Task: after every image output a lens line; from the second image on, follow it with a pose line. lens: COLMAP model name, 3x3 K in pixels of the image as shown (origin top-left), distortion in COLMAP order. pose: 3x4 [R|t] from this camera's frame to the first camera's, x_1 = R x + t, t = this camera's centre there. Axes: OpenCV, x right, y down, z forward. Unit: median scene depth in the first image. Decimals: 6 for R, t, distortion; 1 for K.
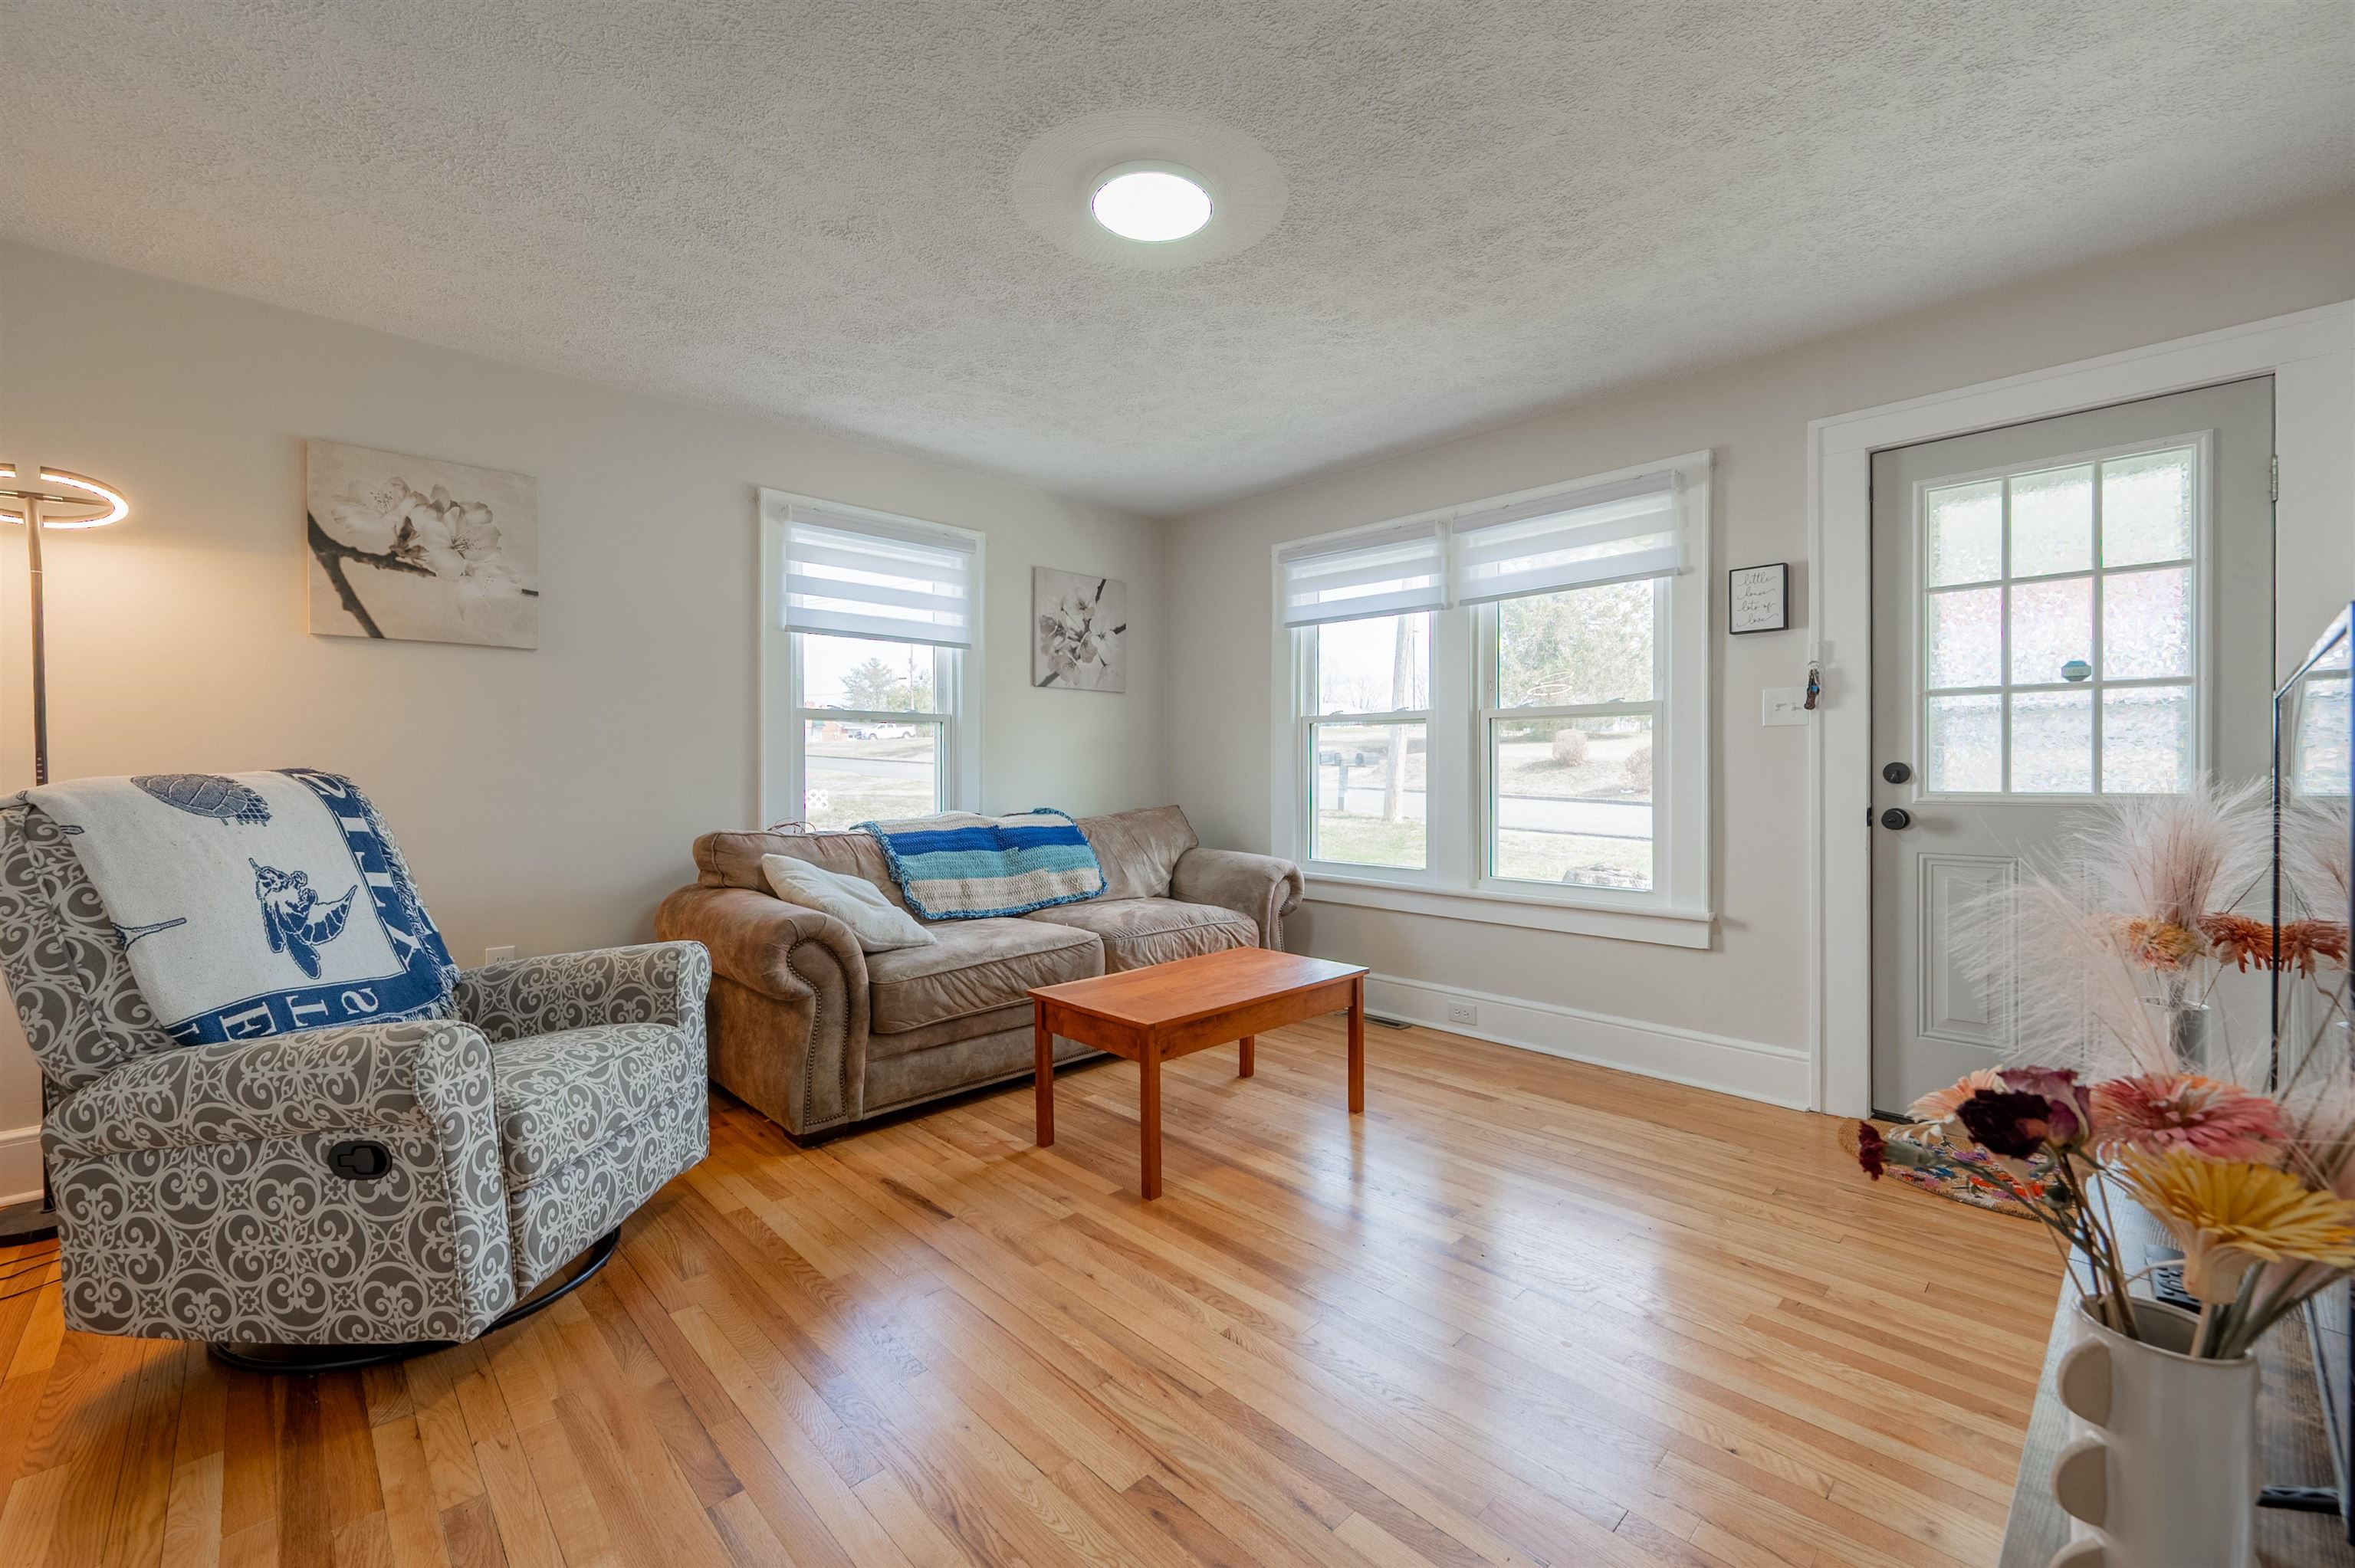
lens RADIAL K [[954.9, 0, 1178.2], [0, 954.9, 779.2], [0, 0, 1]] dist [0.002336, 0.000053]
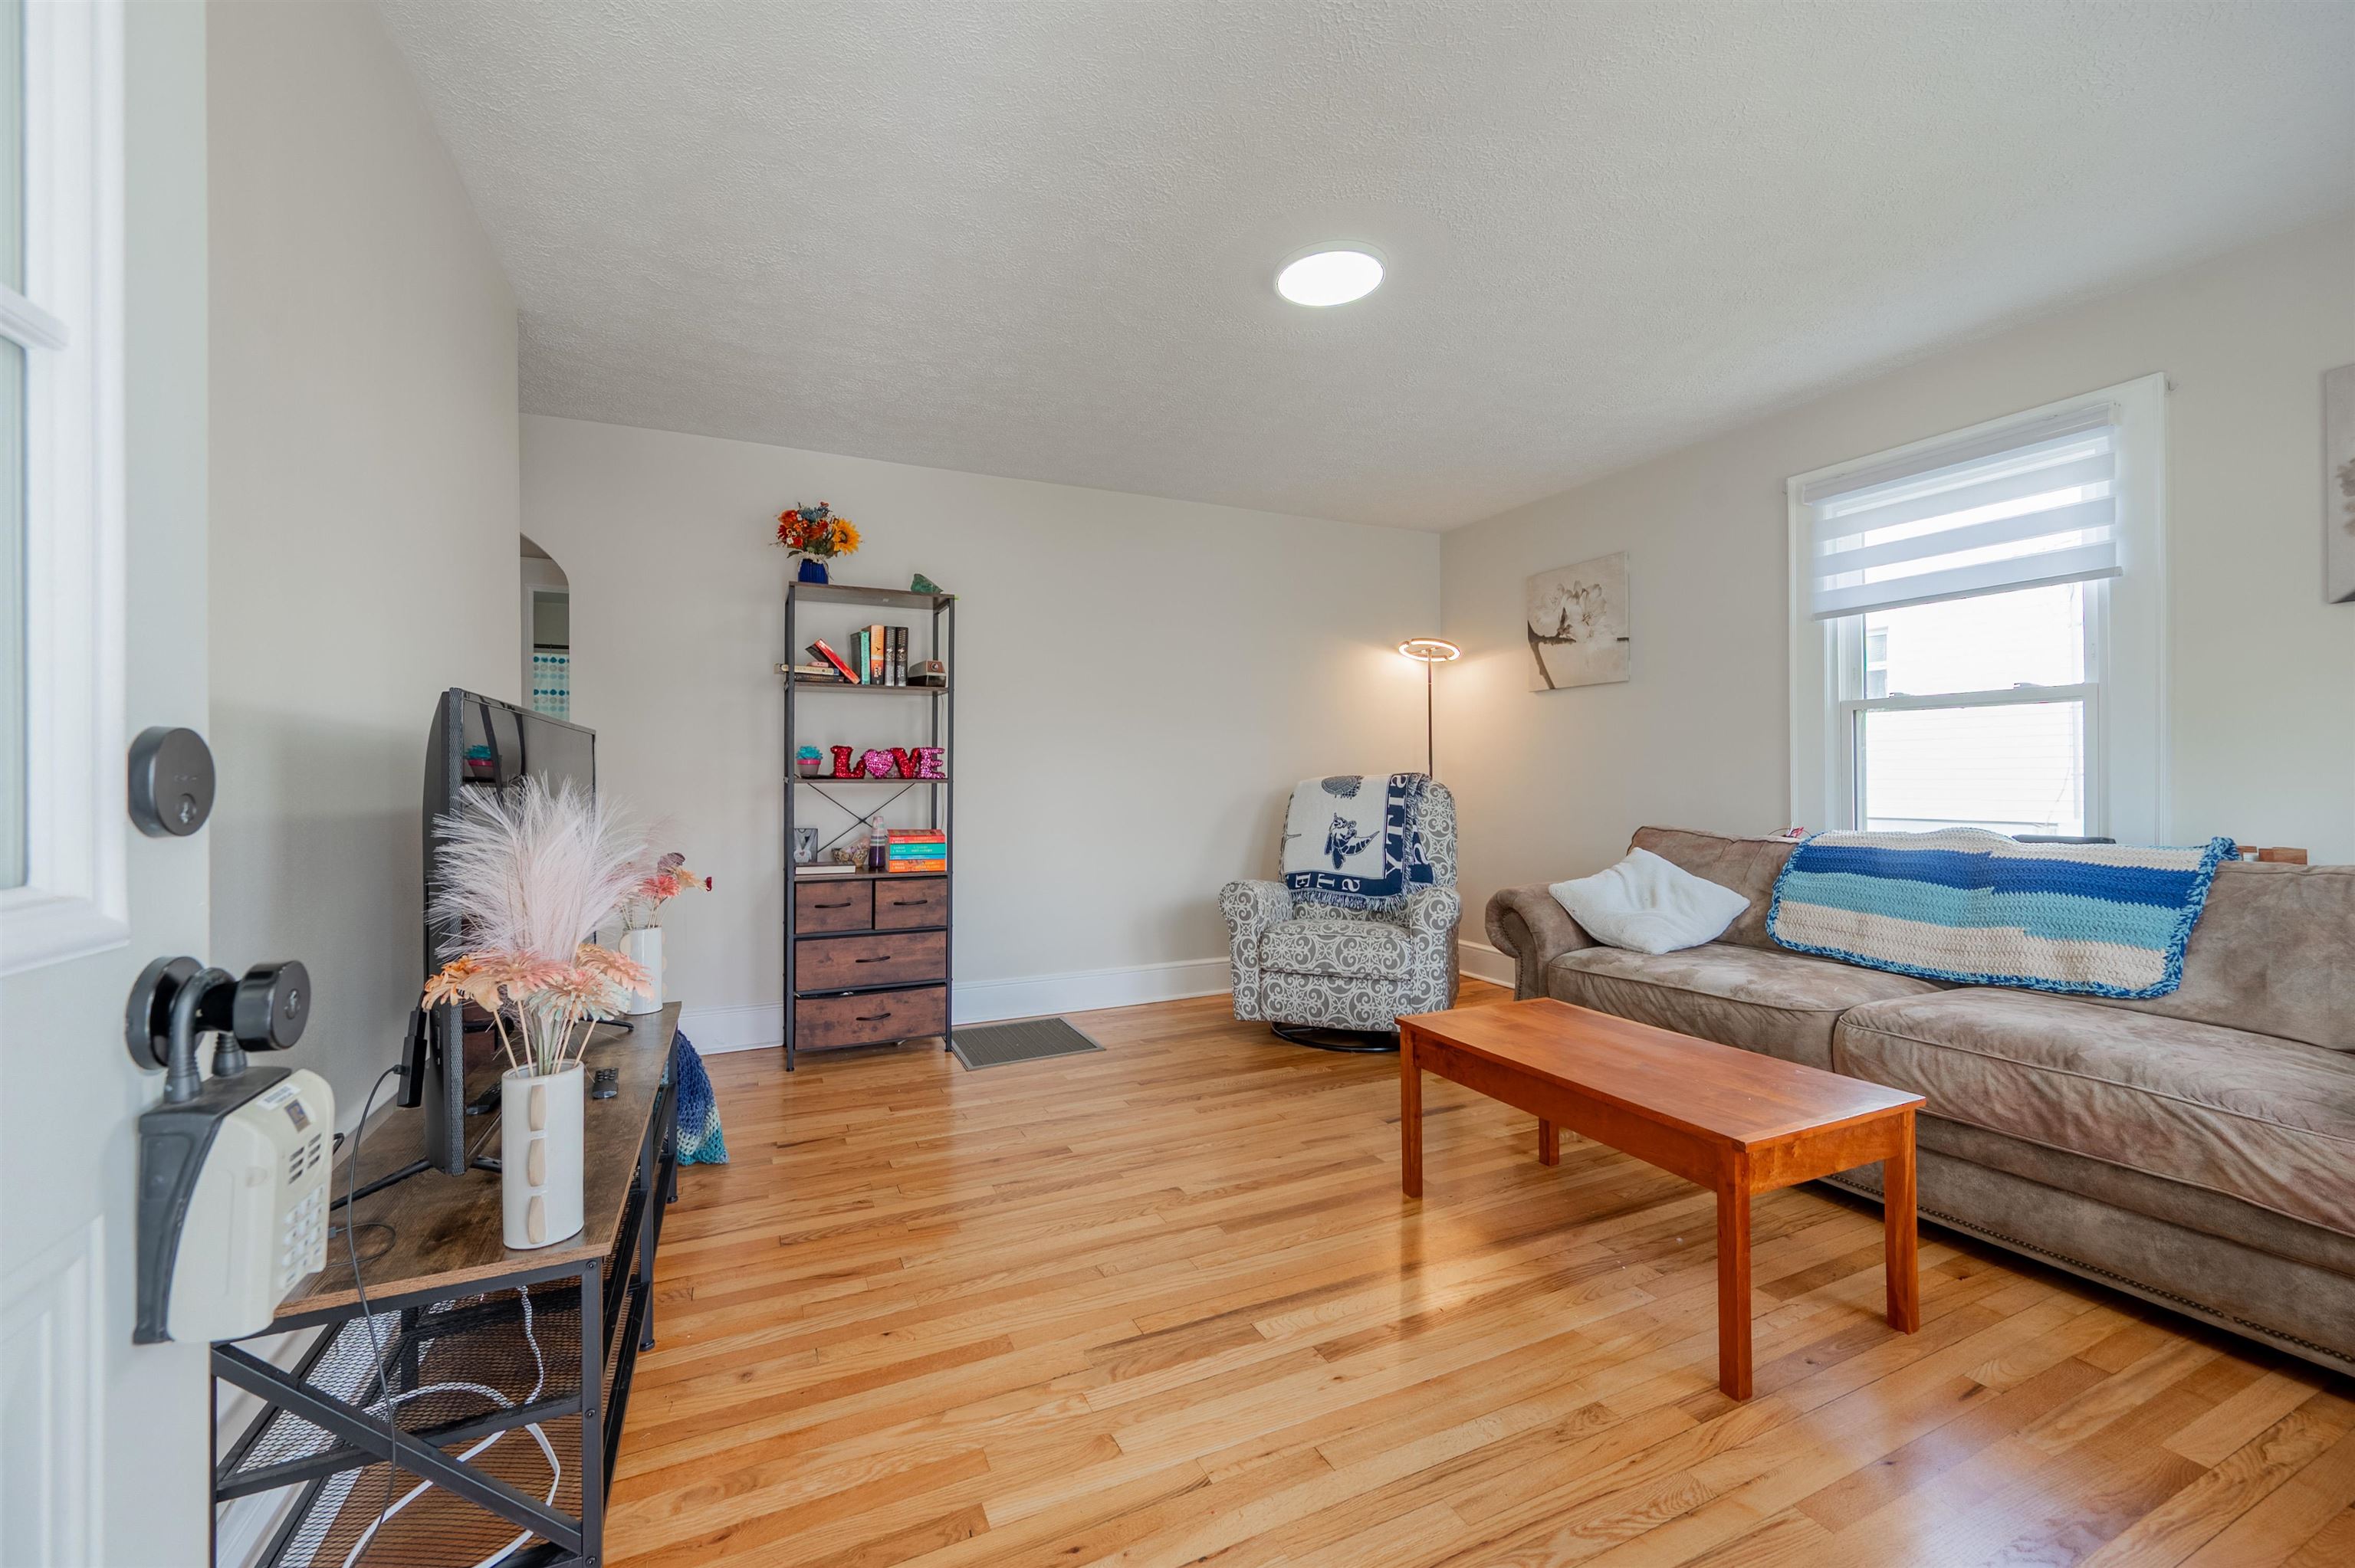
lens RADIAL K [[939.4, 0, 1179.3], [0, 939.4, 785.7], [0, 0, 1]] dist [0.001116, 0.000495]
pose [[-0.323031, 0.012690, -0.946303, 0.743950], [-0.002572, 0.999895, 0.014287, -0.007321], [0.946385, 0.007049, -0.322965, 0.813819]]
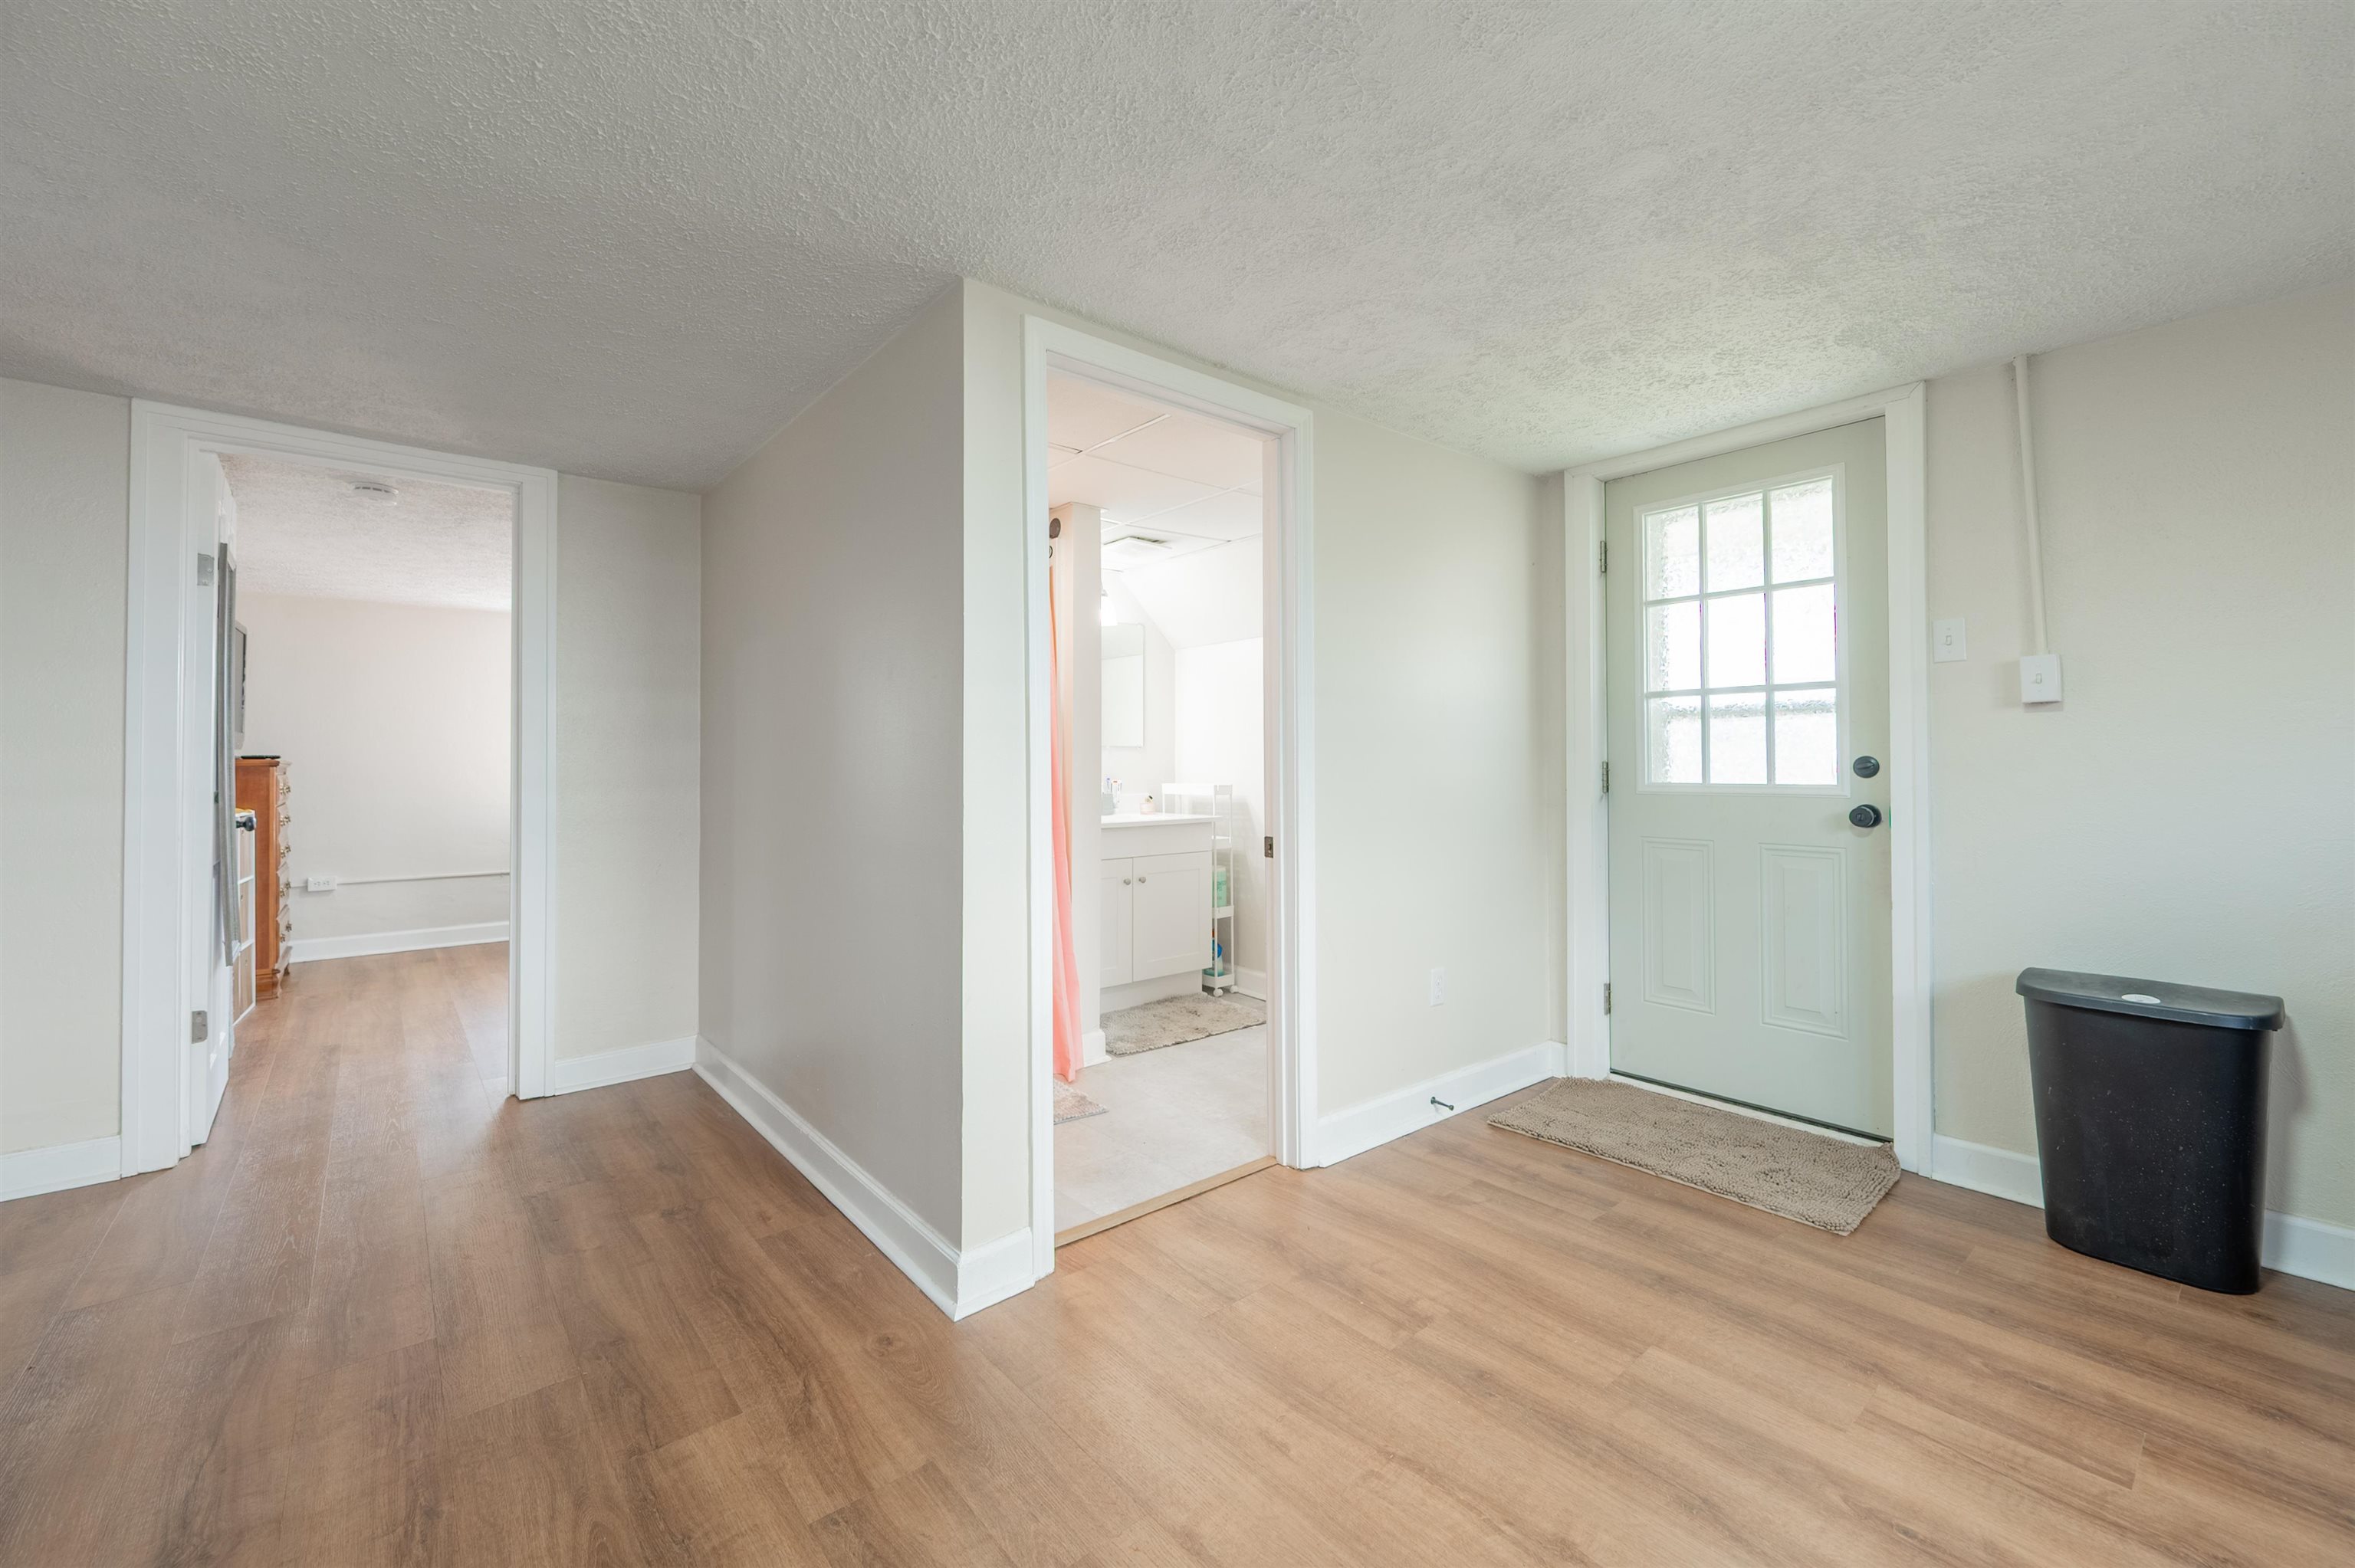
lens RADIAL K [[954.3, 0, 1182.5], [0, 954.3, 748.5], [0, 0, 1]] dist [0.001324, 0.000303]
pose [[0.997986, -0.001961, -0.063411, 0.271914], [0.000458, 0.999719, -0.023709, -0.000611], [0.063440, 0.023632, 0.997706, -0.127624]]
